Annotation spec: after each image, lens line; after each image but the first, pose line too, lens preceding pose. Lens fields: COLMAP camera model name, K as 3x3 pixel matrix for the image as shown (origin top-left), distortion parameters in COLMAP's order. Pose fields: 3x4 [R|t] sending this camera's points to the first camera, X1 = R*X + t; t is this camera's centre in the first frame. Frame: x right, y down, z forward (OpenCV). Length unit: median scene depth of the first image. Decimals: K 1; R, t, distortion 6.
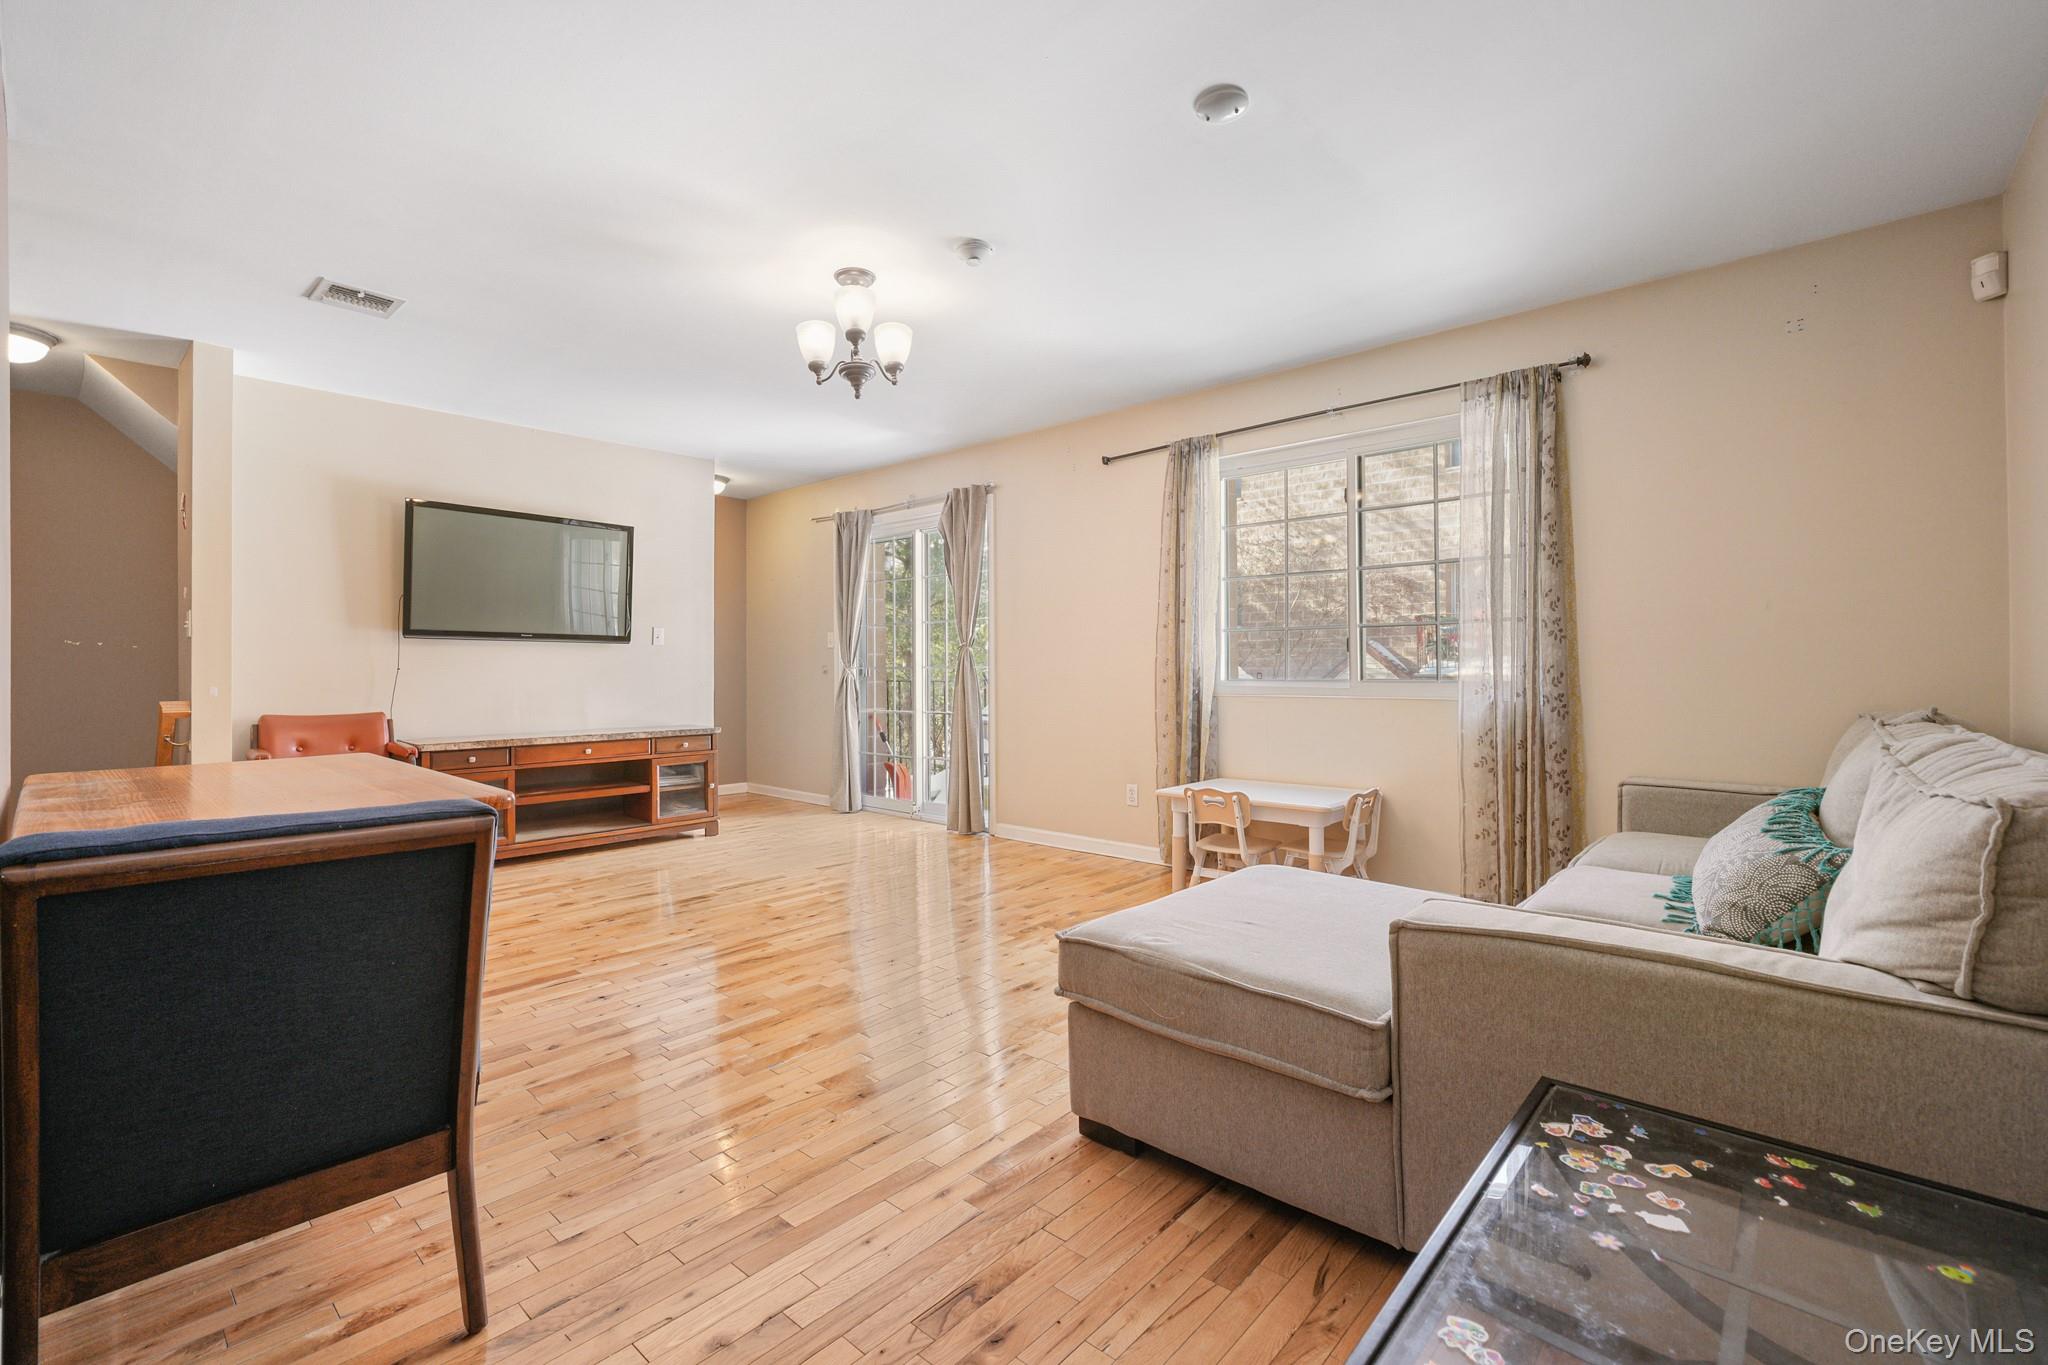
lens RADIAL K [[892.7, 0, 1013.2], [0, 892.7, 663.3], [0, 0, 1]] dist [0.000189, 0.000135]
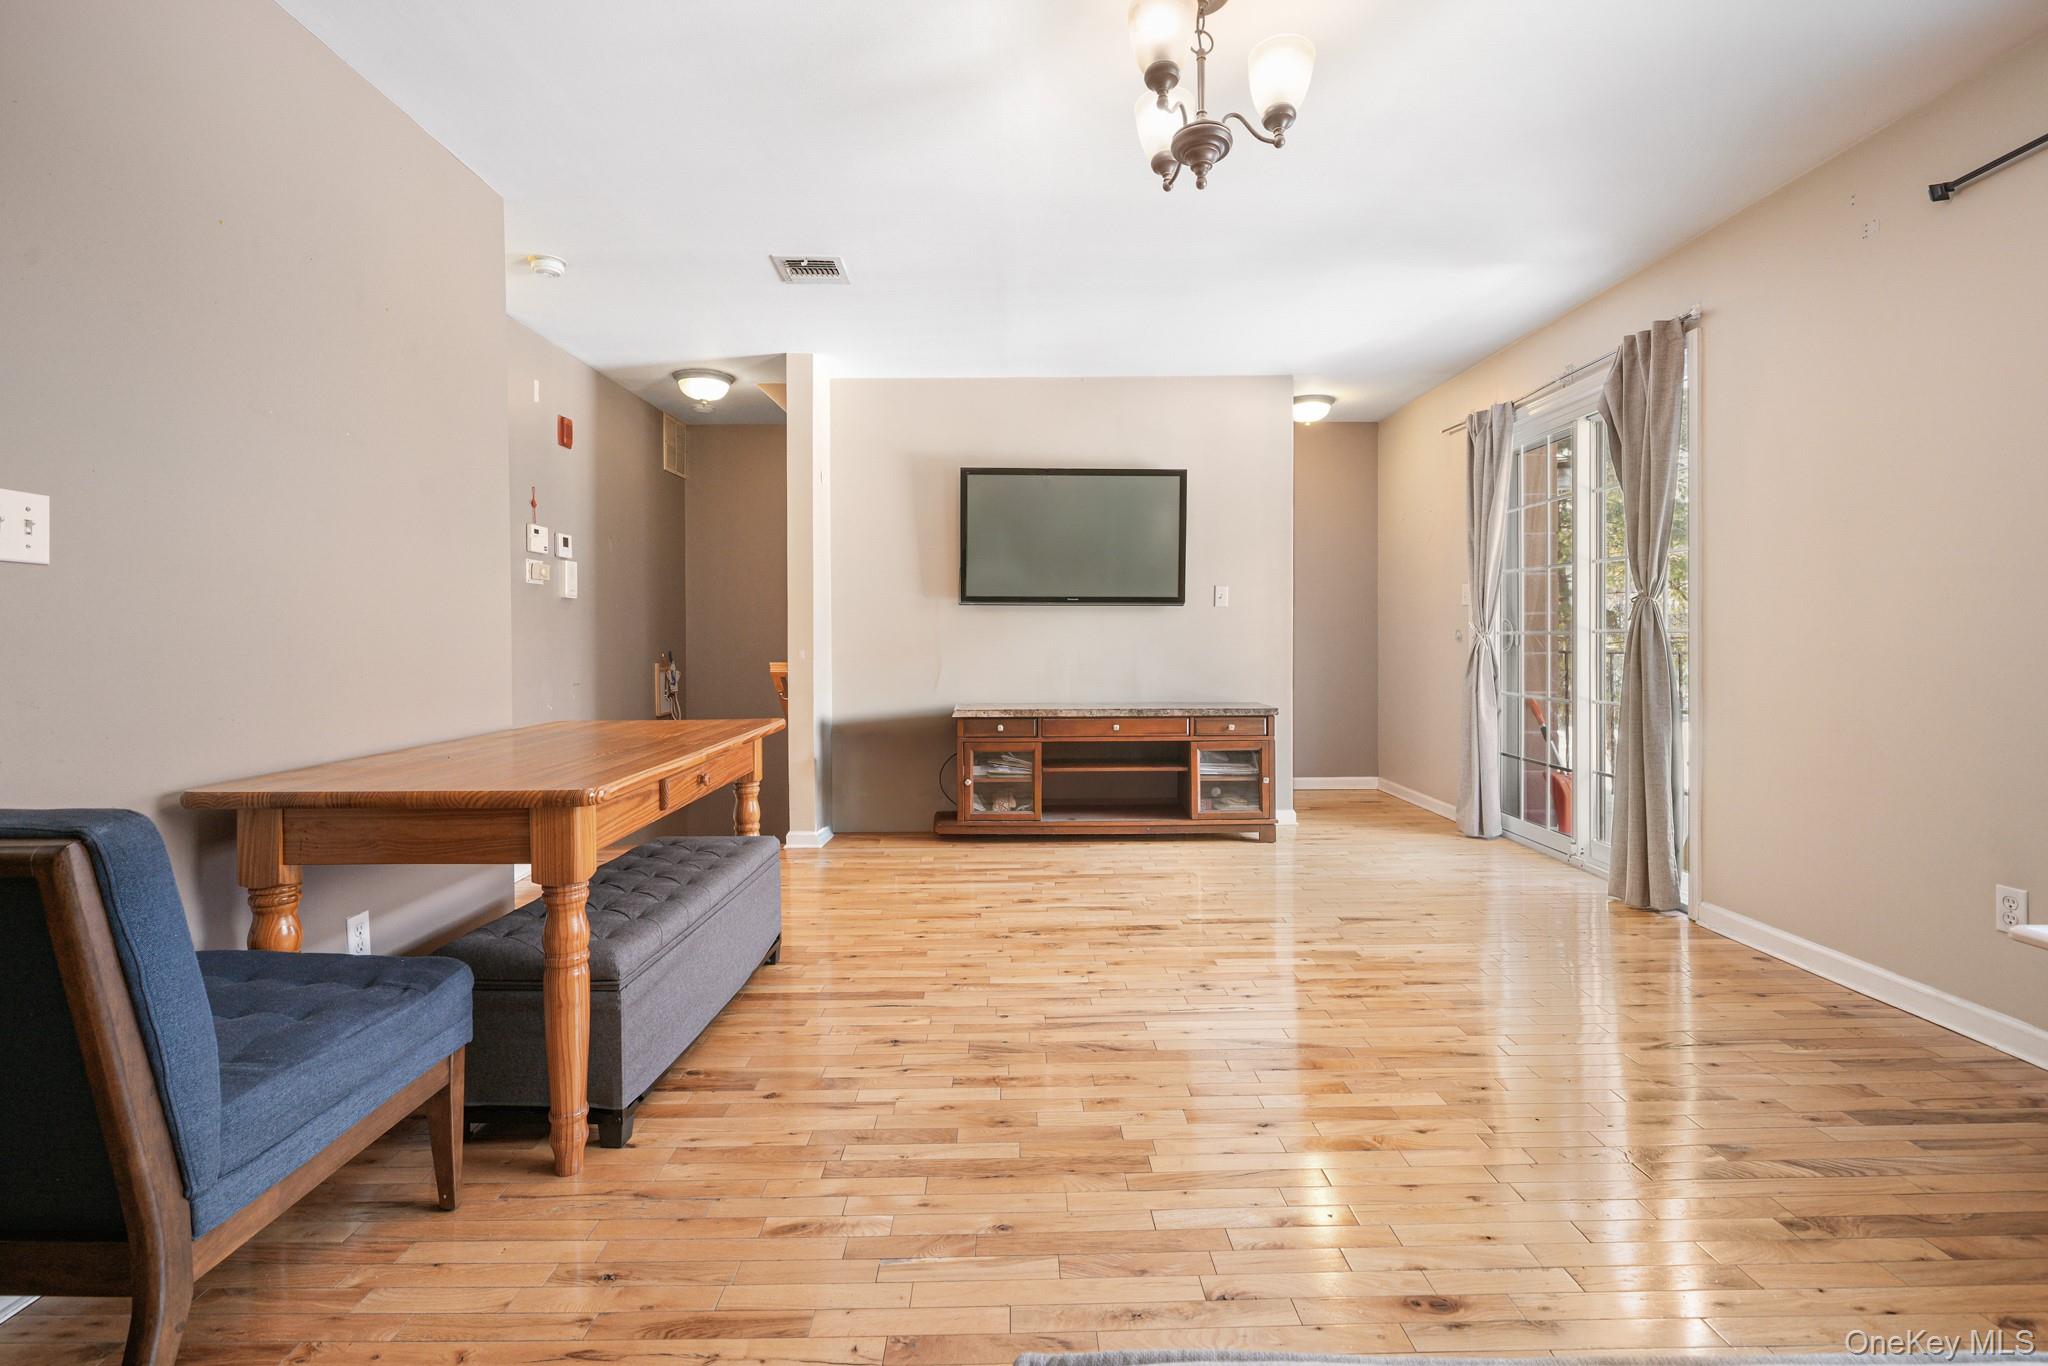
lens RADIAL K [[920.7, 0, 1014.7], [0, 920.7, 644.7], [0, 0, 1]] dist [-0.000884, -0.000240]
pose [[0.678295, 0.006193, -0.734763, 0.135062], [0.005096, 0.999901, 0.013131, 0.003621], [0.734772, -0.012651, 0.678196, 0.318334]]
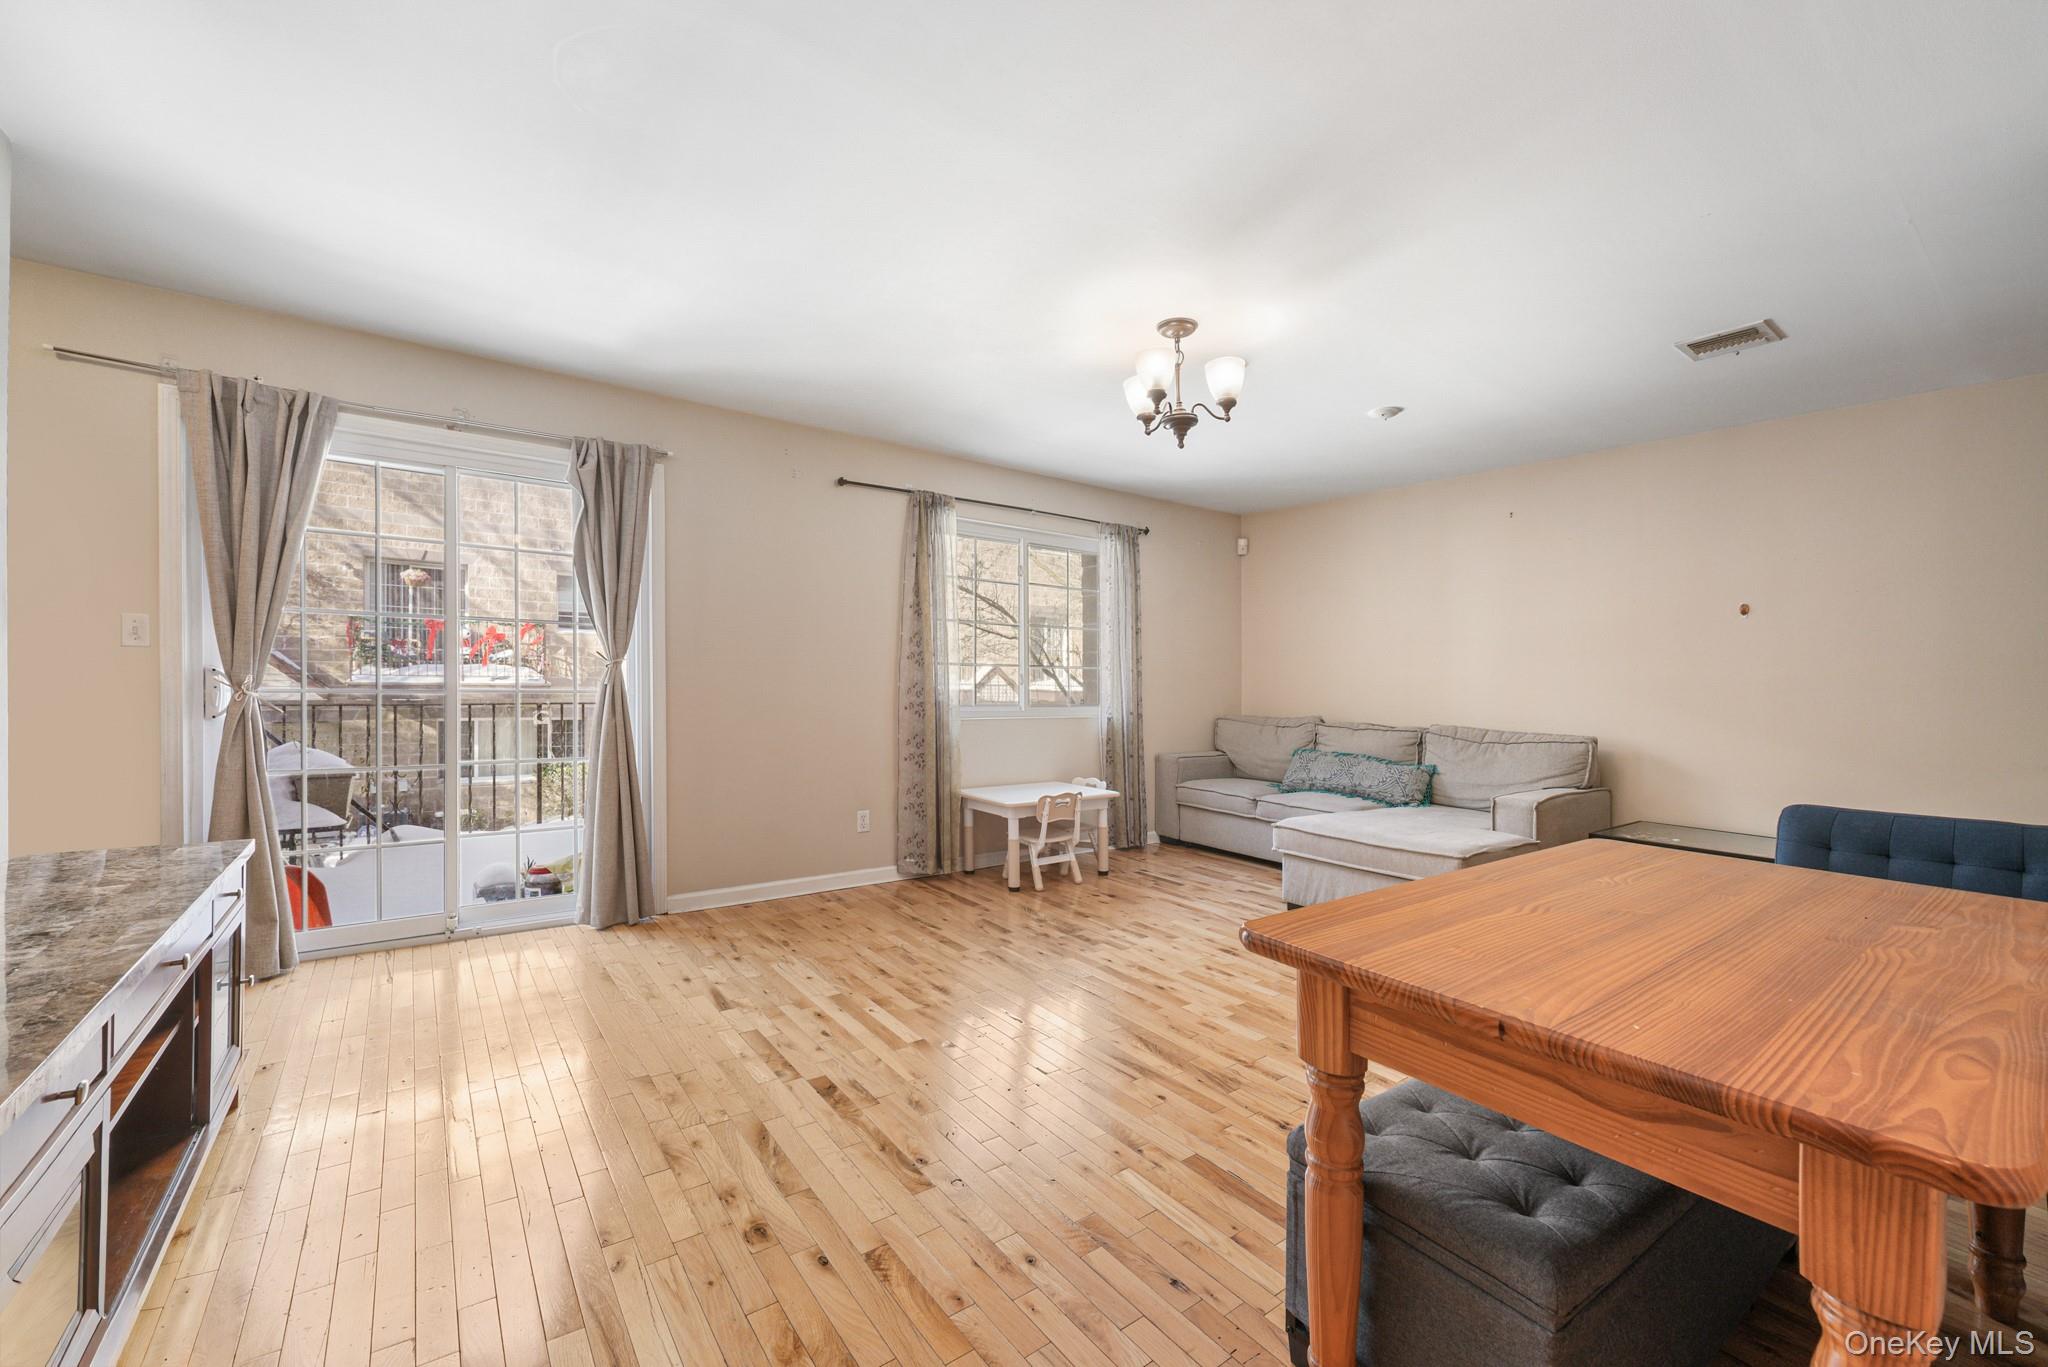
lens RADIAL K [[811.4, 0, 1029.6], [0, 811.4, 705.5], [0, 0, 1]] dist [-0.000316, 0.000166]
pose [[0.176551, -0.019474, 0.984099, -0.740304], [-0.027235, 0.999325, 0.024661, -0.009524], [-0.983915, -0.031156, 0.175901, 0.677348]]
